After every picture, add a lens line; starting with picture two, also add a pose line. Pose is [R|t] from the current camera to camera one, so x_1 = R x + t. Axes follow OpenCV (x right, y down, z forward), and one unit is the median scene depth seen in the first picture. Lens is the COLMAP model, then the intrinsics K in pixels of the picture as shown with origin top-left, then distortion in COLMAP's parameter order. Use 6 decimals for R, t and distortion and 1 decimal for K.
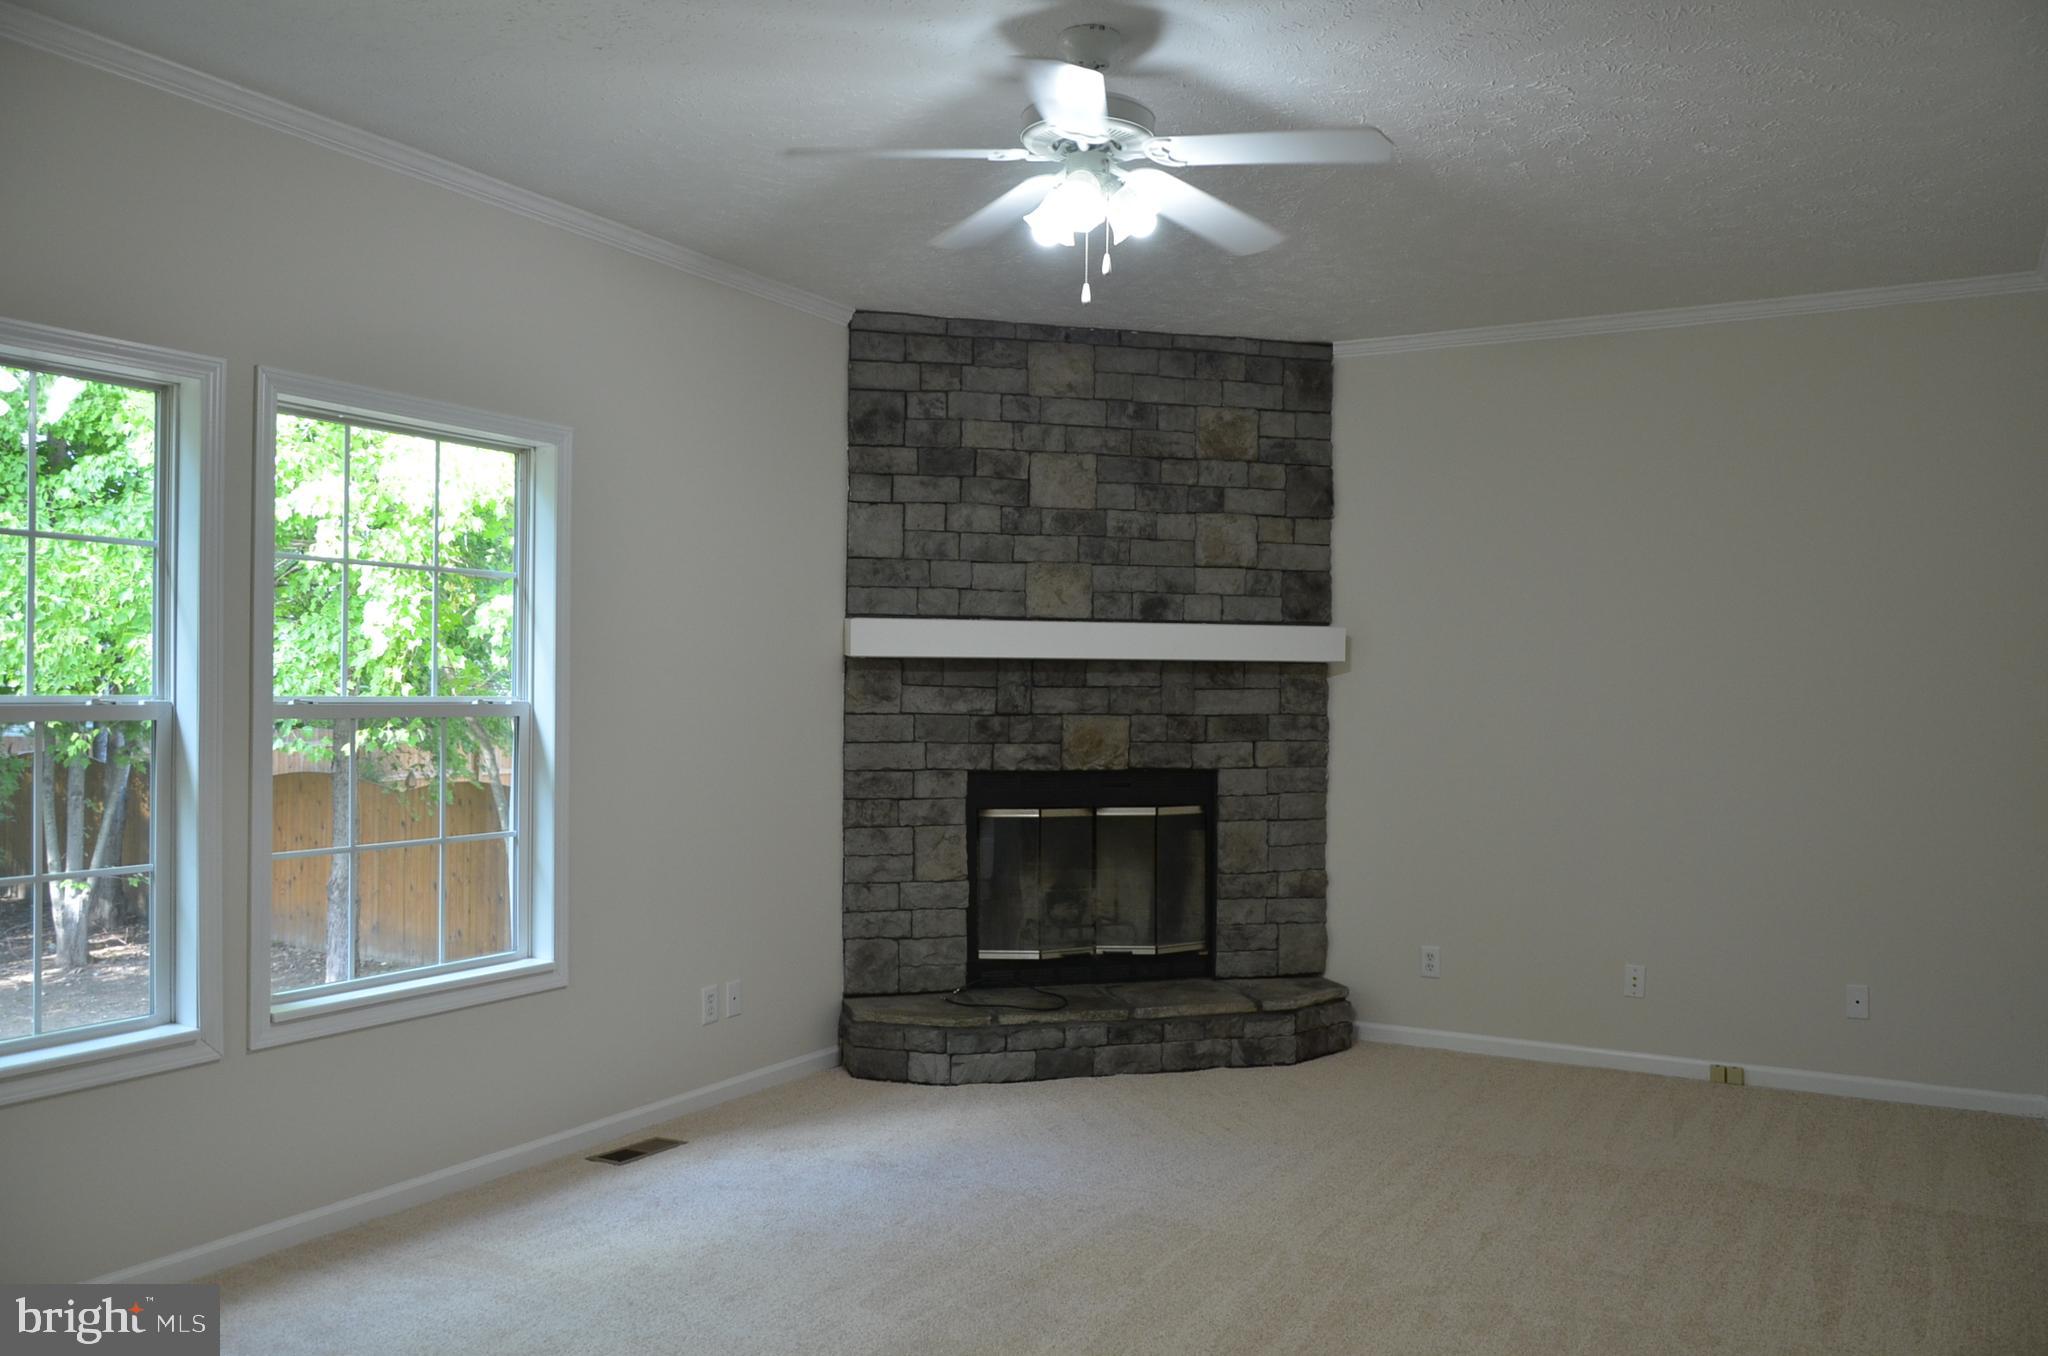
lens RADIAL K [[1576.8, 0, 1032.5], [0, 1576.8, 684.1], [0, 0, 1]] dist [-0.040187, 0.009467]
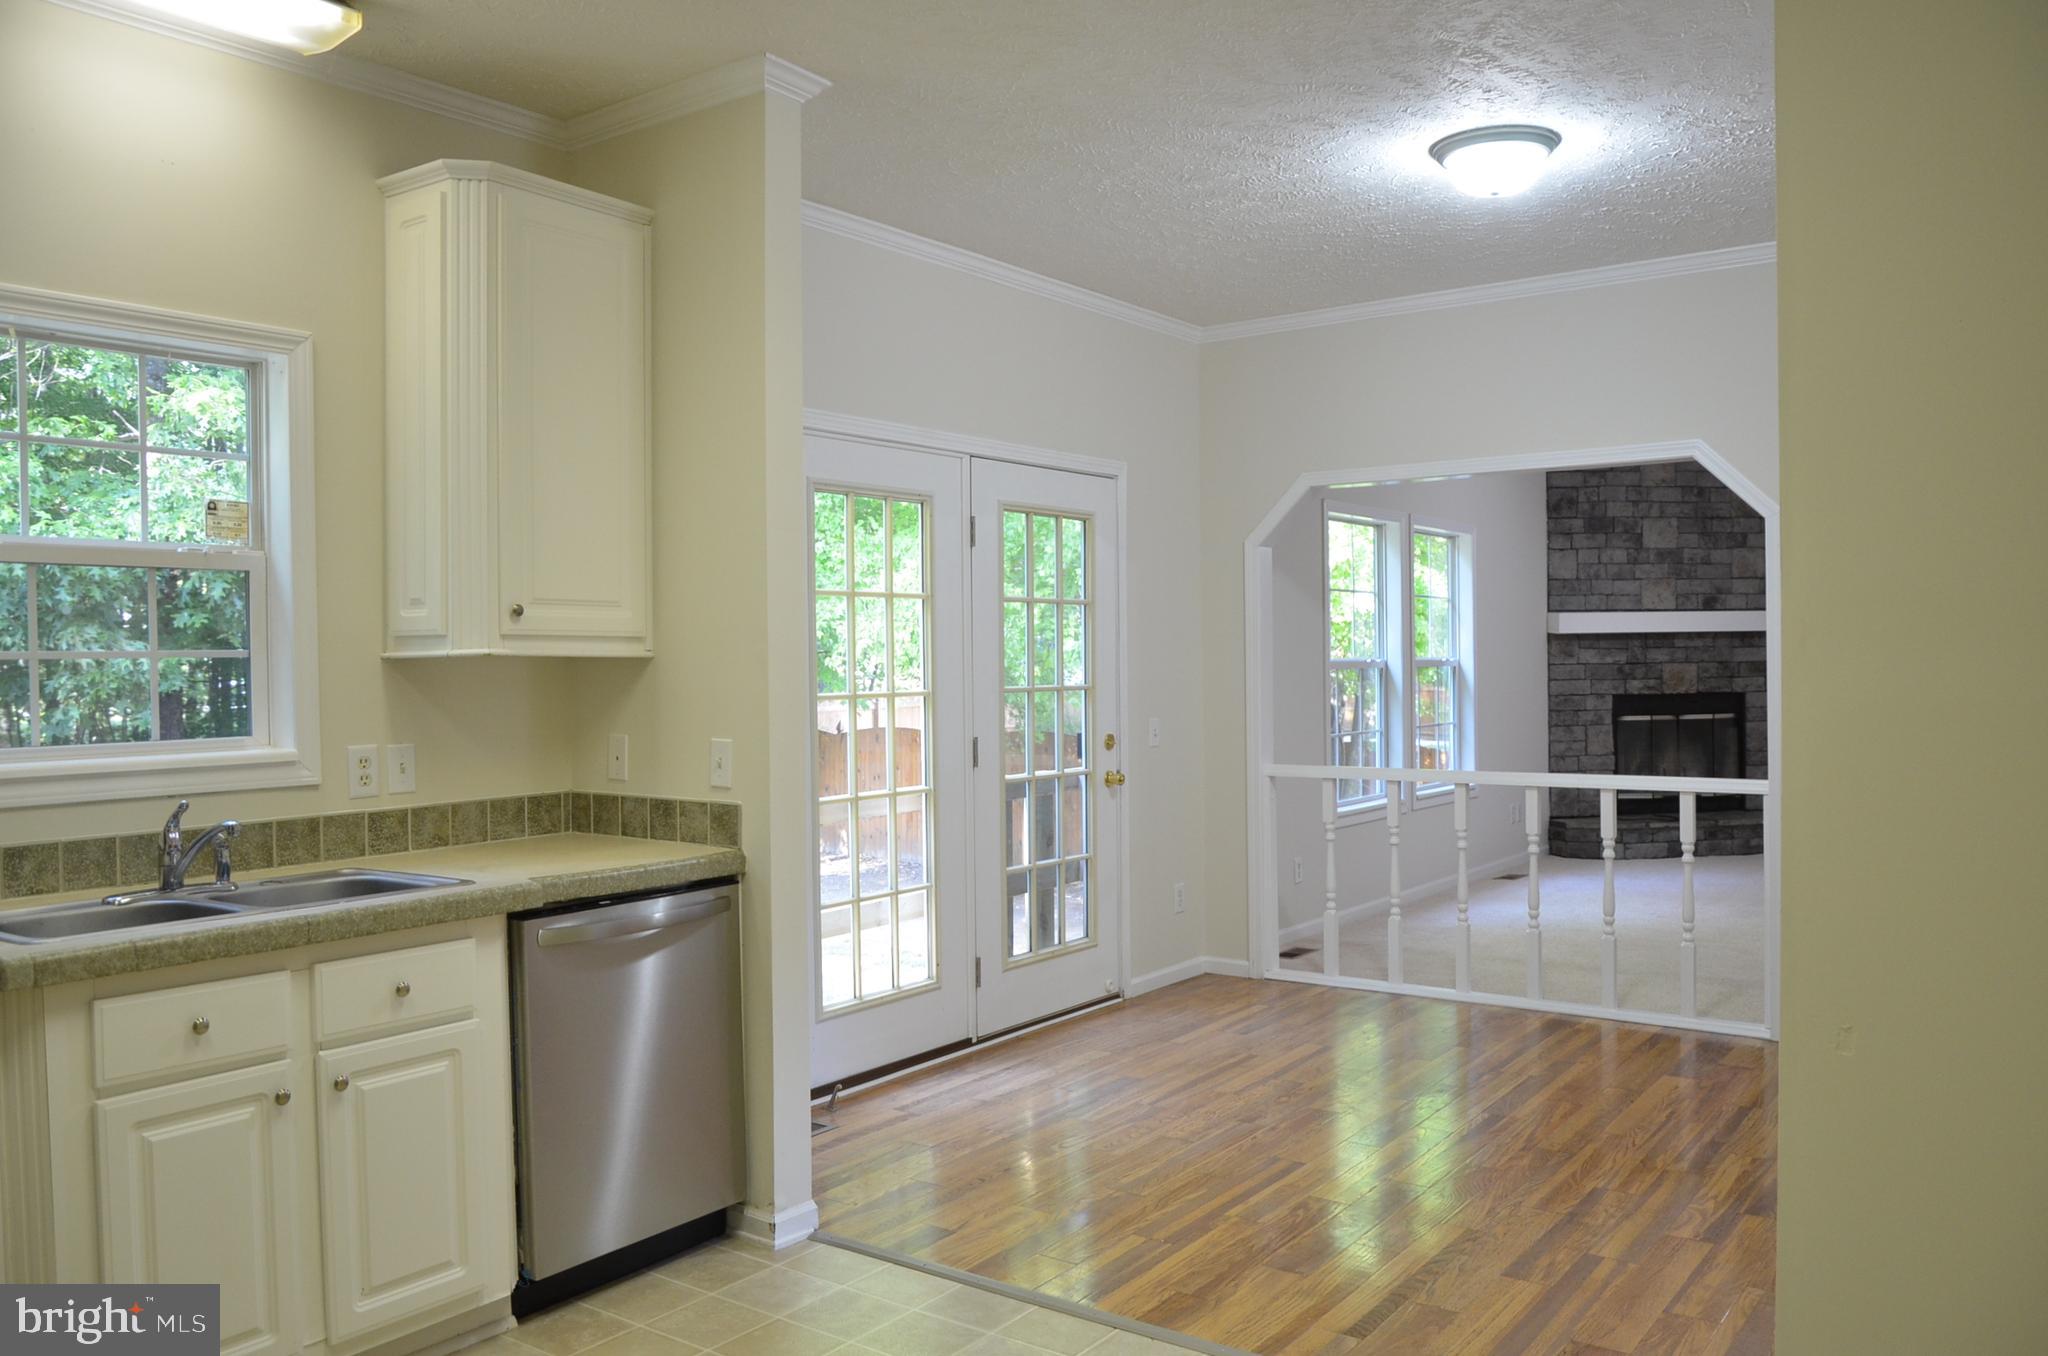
lens RADIAL K [[1576.8, 0, 1032.5], [0, 1576.8, 684.1], [0, 0, 1]] dist [-0.040187, 0.009467]
pose [[0.993722, -0.019645, -0.110143, -0.501146], [0.021659, 0.999619, 0.017122, -0.002857], [0.109765, -0.019400, 0.993768, -0.862824]]
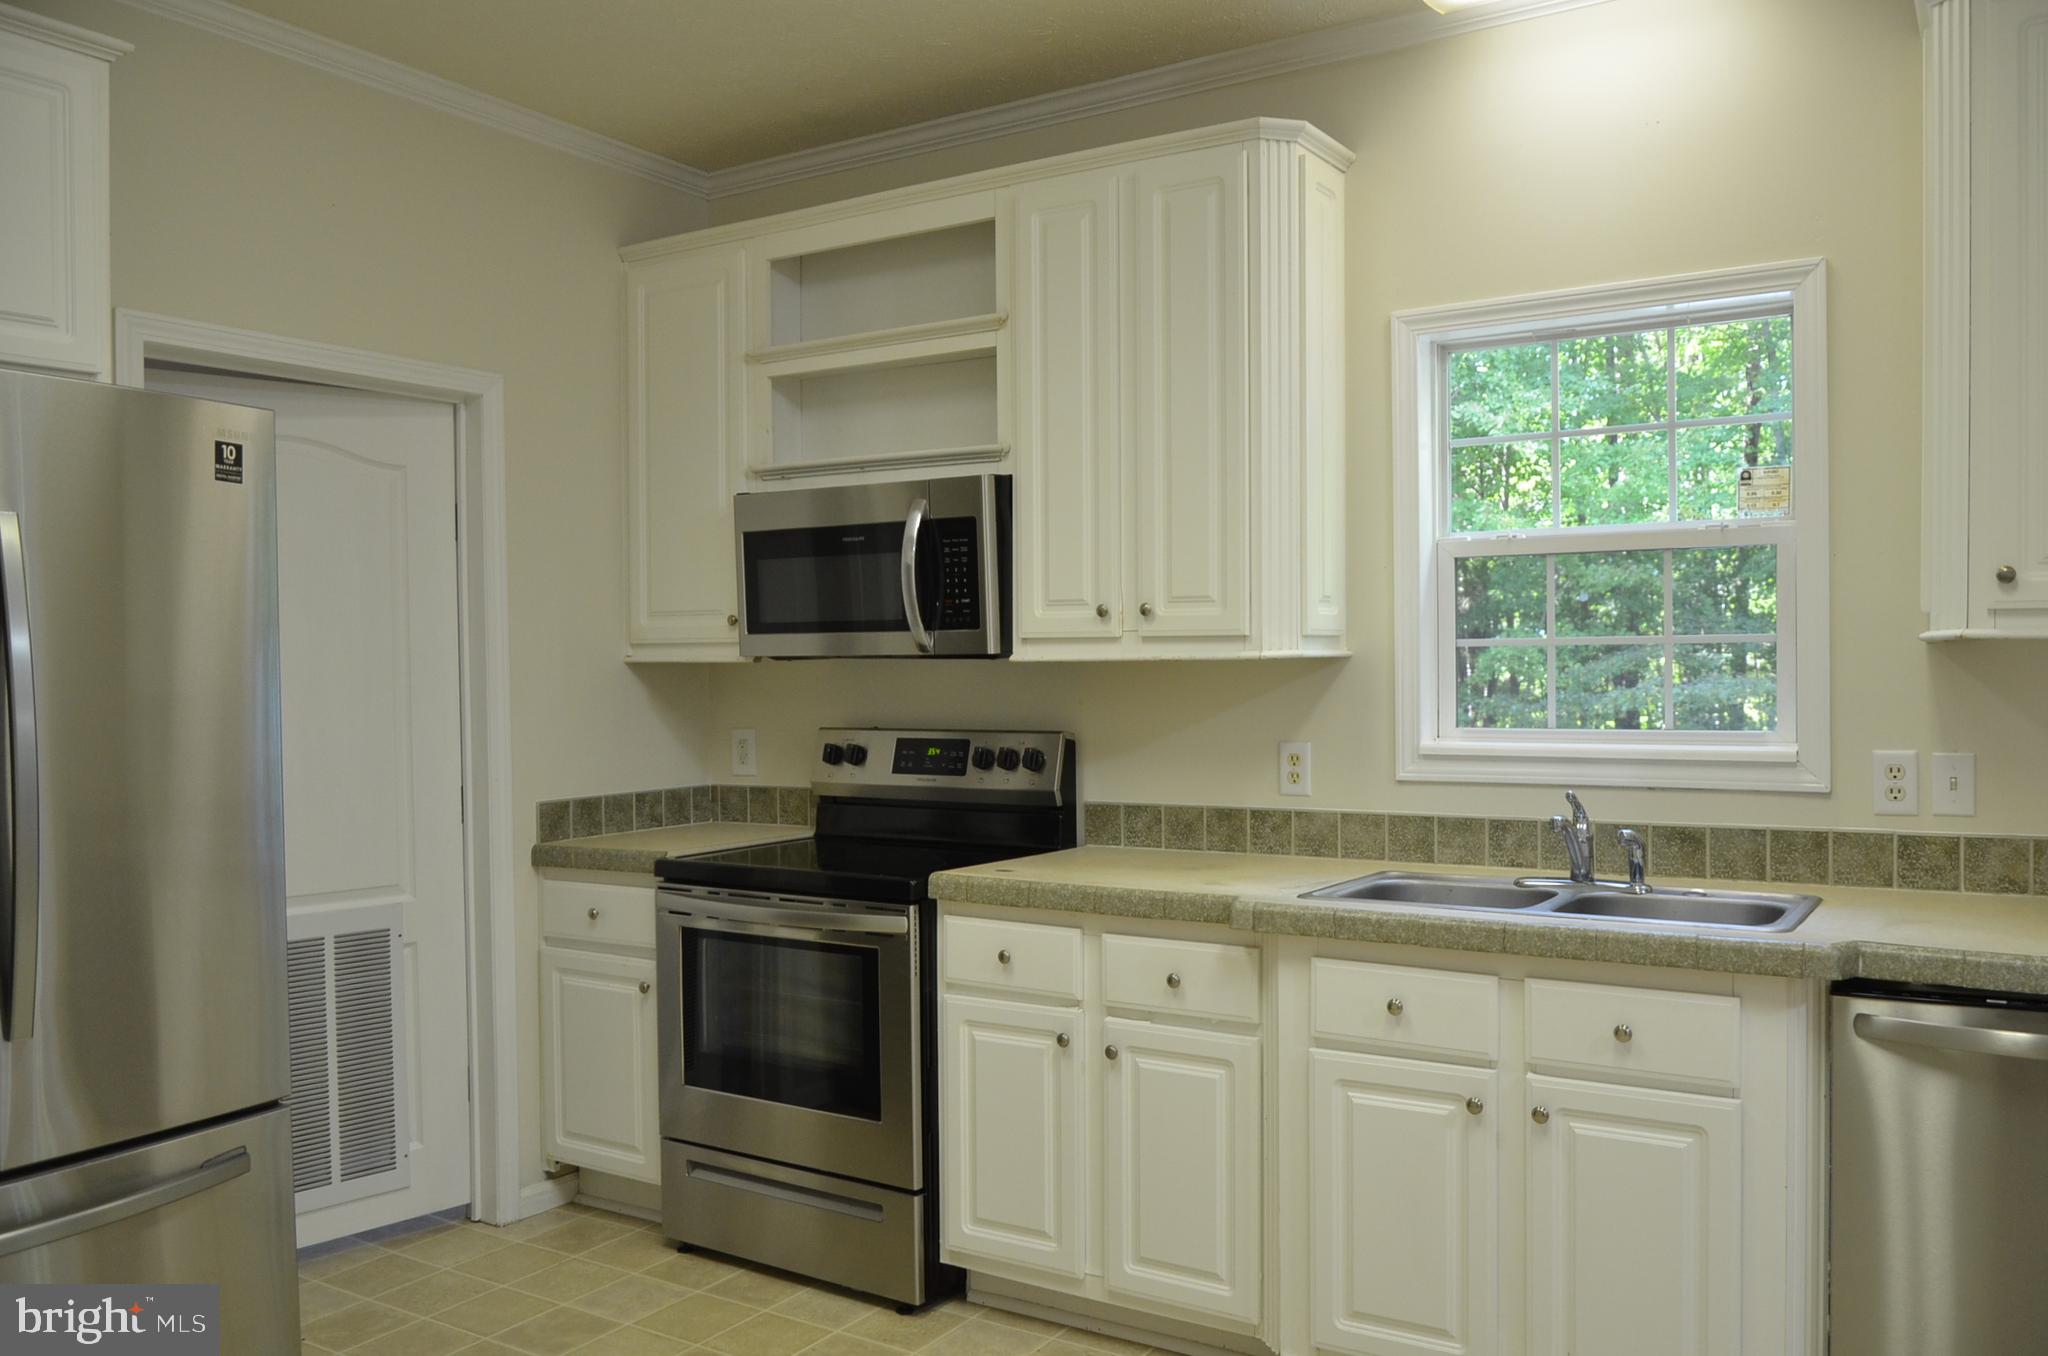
lens RADIAL K [[1576.8, 0, 1032.5], [0, 1576.8, 684.1], [0, 0, 1]] dist [-0.040187, 0.009467]
pose [[-0.039511, 0.002724, -0.999215, -0.328808], [0.009592, 0.999951, 0.002347, 0.001171], [0.999173, -0.009492, -0.039535, -0.538117]]
